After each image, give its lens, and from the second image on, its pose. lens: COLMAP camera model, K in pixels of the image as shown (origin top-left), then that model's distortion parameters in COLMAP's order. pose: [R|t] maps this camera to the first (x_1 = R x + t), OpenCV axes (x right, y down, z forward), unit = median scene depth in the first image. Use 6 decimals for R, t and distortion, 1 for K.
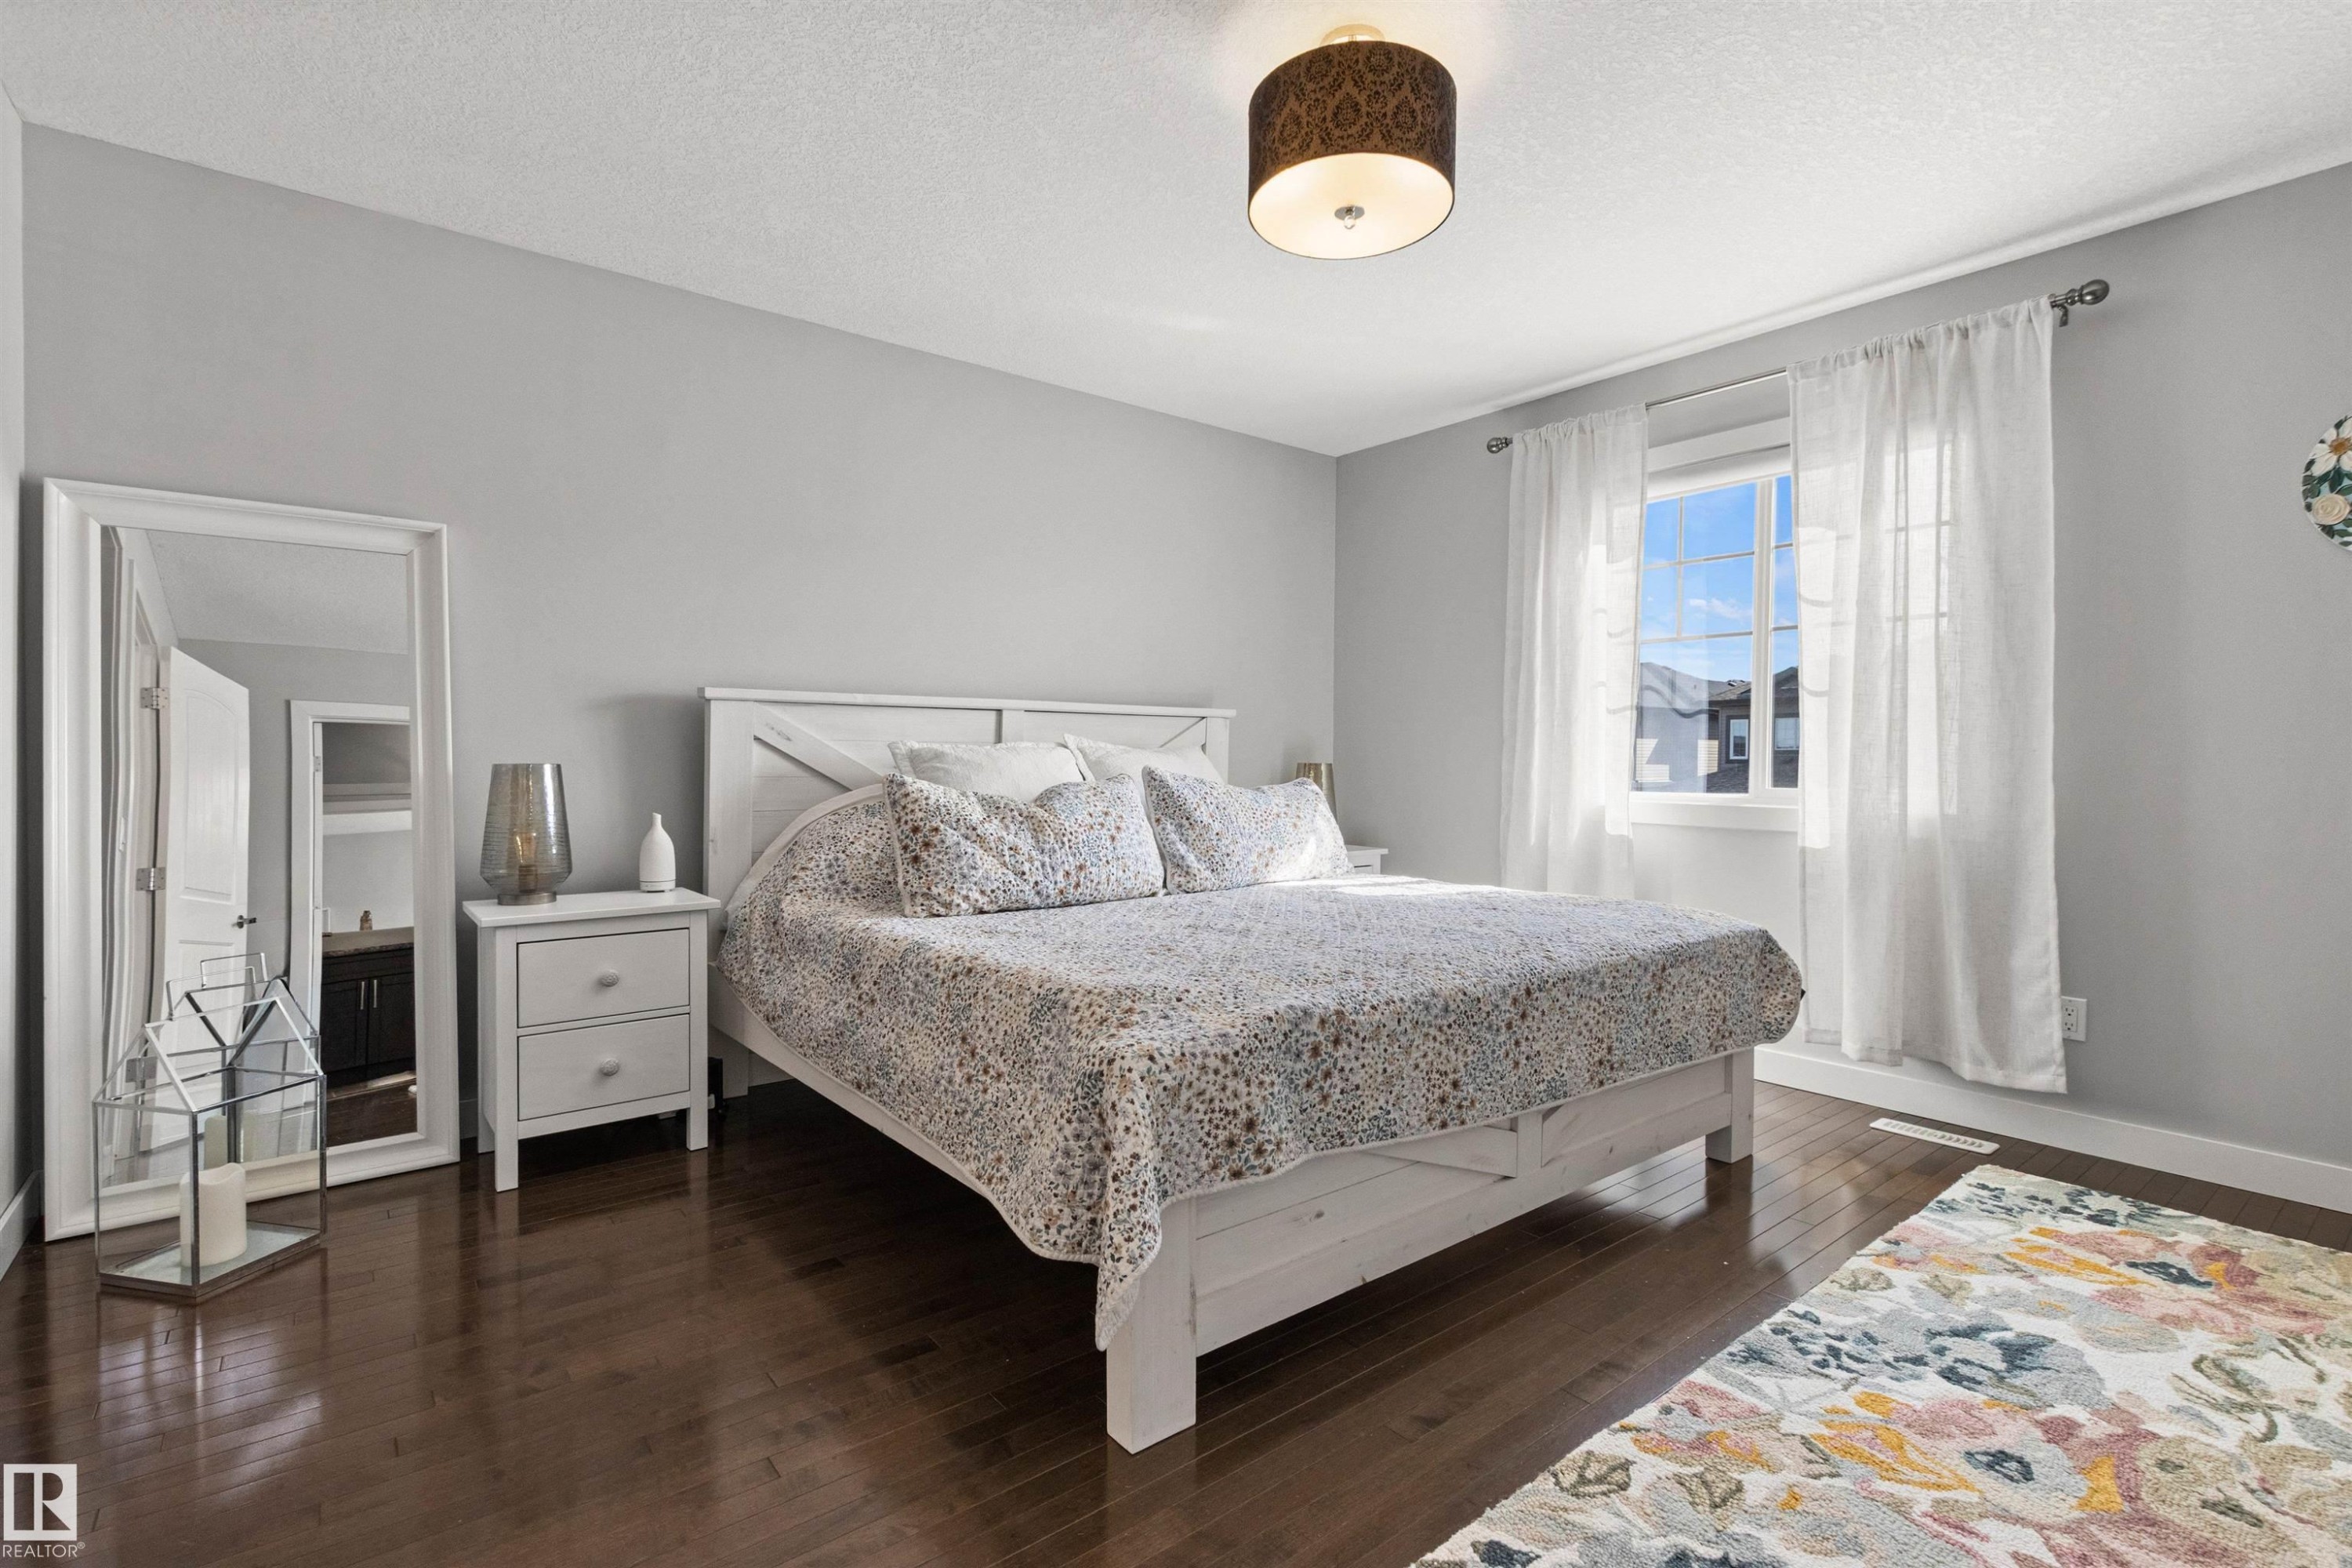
lens RADIAL K [[1082.4, 0, 1176.2], [0, 1082.4, 781.5], [0, 0, 1]] dist [0.007632, -0.003640]
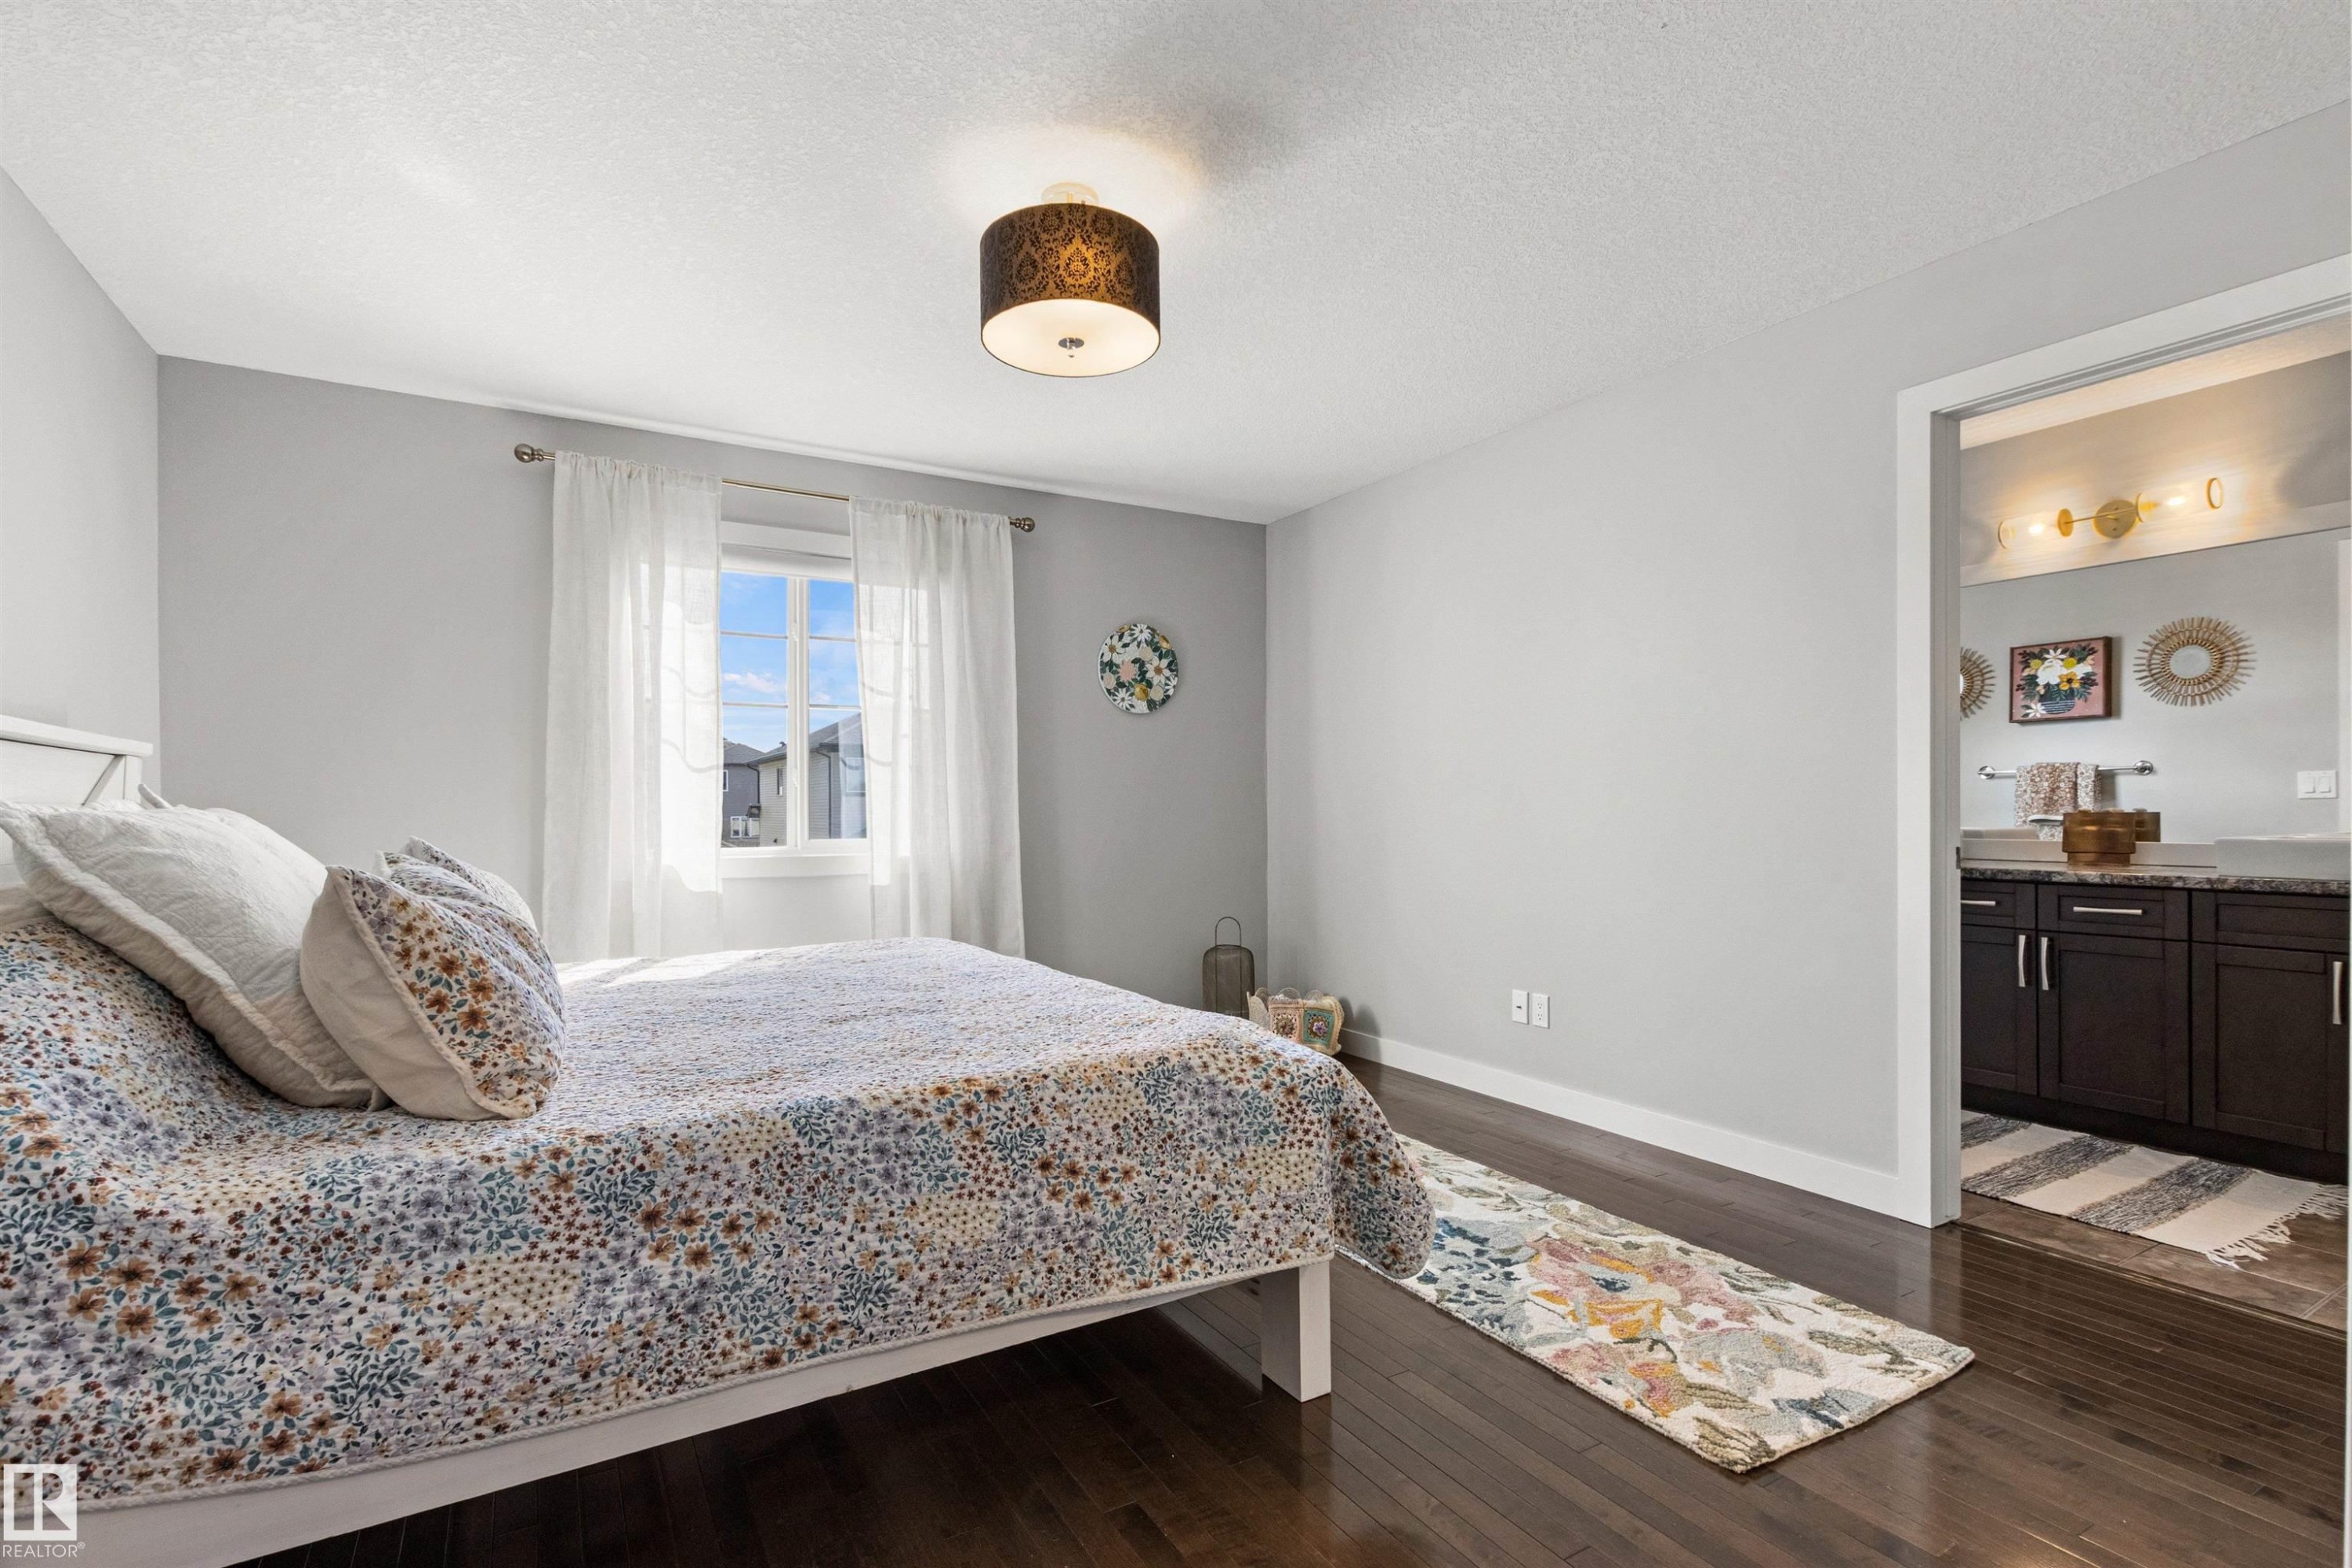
lens RADIAL K [[1082.4, 0, 1185.4], [0, 1082.4, 807.8], [0, 0, 1]] dist [0.007632, -0.003640]
pose [[0.140313, -0.004783, 0.990096, -0.705836], [0.028364, 0.999597, 0.000810, -0.023649], [-0.989701, 0.027969, 0.140392, 0.542990]]
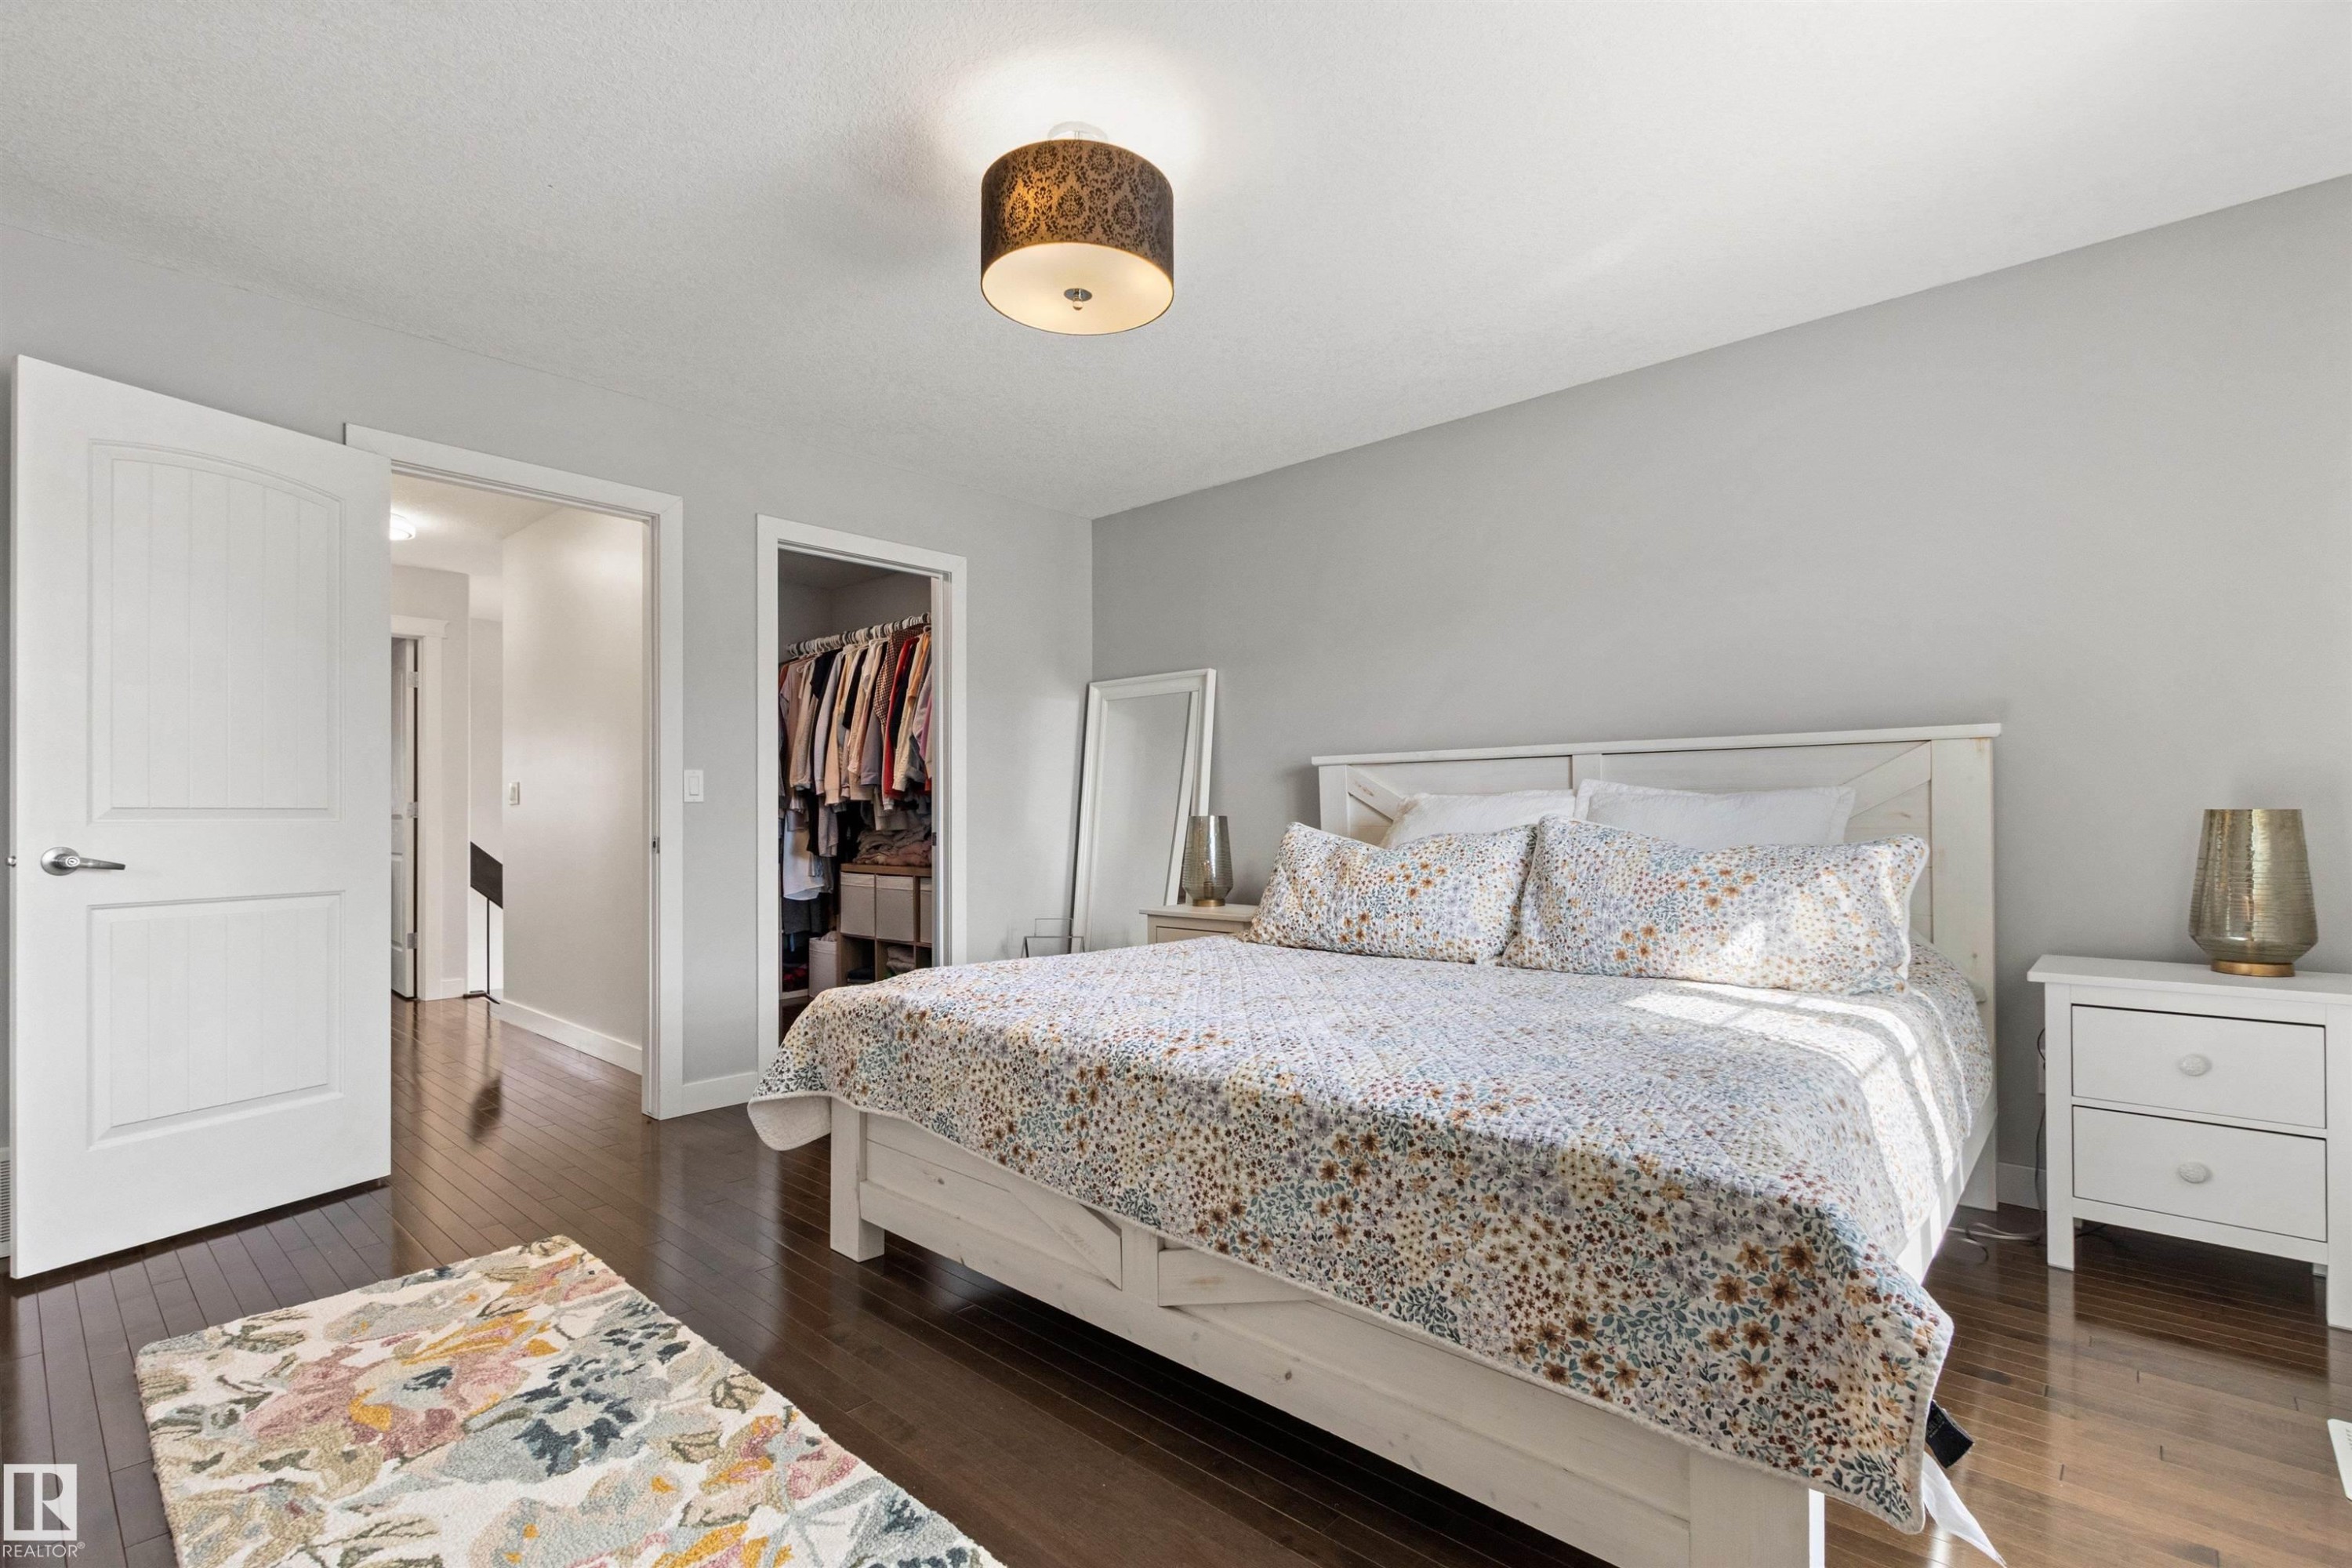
lens RADIAL K [[1079.1, 0, 1199.3], [0, 1079.1, 841.7], [0, 0, 1]] dist [-0.001036, -0.001659]
pose [[0.170830, 0.016740, -0.985158, 0.889770], [-0.015899, 0.999772, 0.014231, -0.001762], [0.985172, 0.013232, 0.171057, 0.698348]]
